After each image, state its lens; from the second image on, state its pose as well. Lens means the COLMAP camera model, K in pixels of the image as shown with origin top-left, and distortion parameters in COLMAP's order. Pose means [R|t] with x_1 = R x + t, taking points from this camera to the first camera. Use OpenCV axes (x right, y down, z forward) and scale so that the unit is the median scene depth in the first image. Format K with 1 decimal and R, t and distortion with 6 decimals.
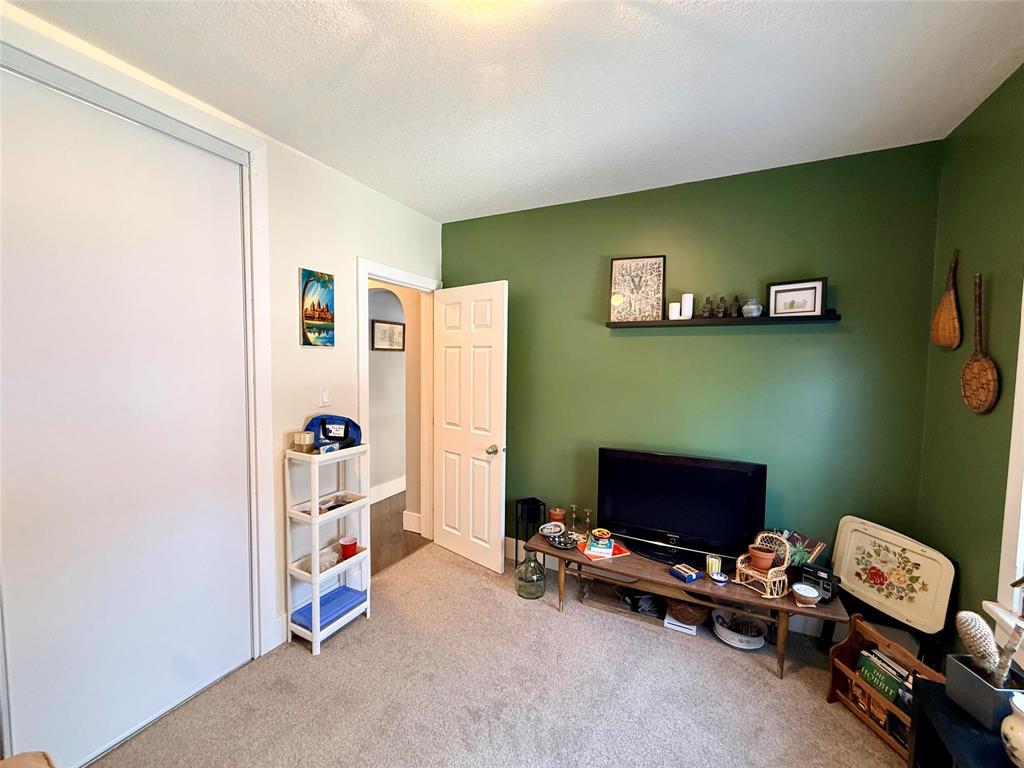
lens RADIAL K [[406.7, 0, 510.0], [0, 406.7, 385.2], [0, 0, 1]] dist [-0.000483, 0.000395]
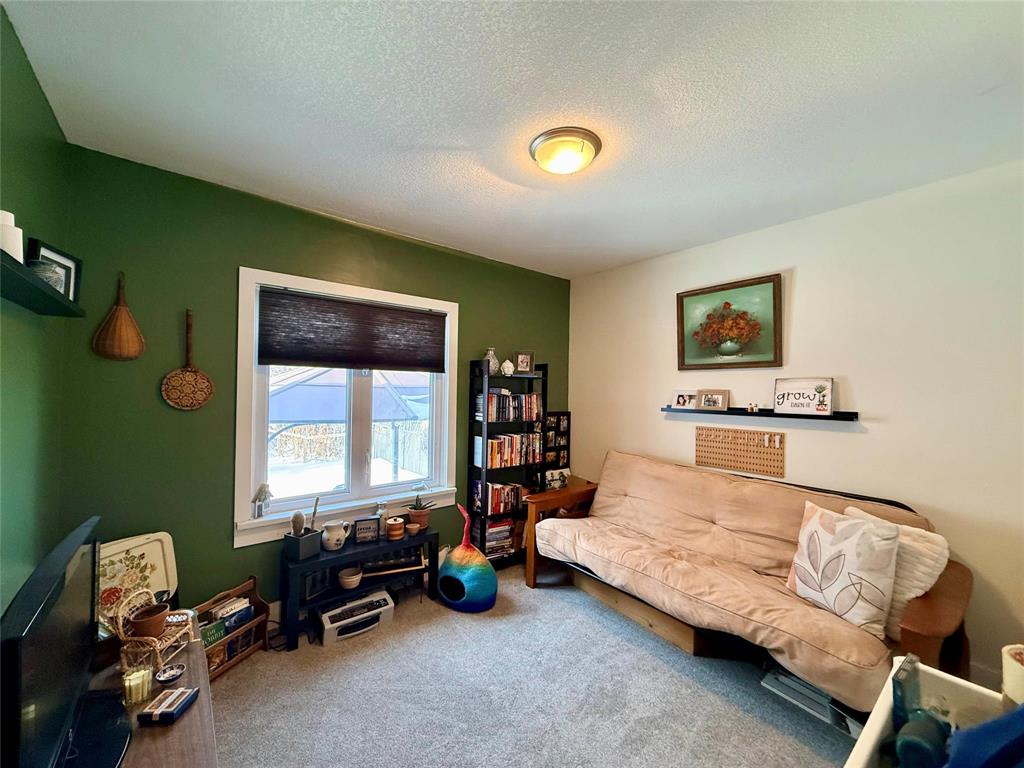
lens RADIAL K [[406.7, 0, 510.0], [0, 406.7, 385.2], [0, 0, 1]] dist [-0.000483, 0.000395]
pose [[-0.909526, -0.019572, 0.415187, -0.354960], [0.000147, 0.998876, 0.047409, -0.072167], [-0.415648, 0.043180, -0.908500, 1.543991]]
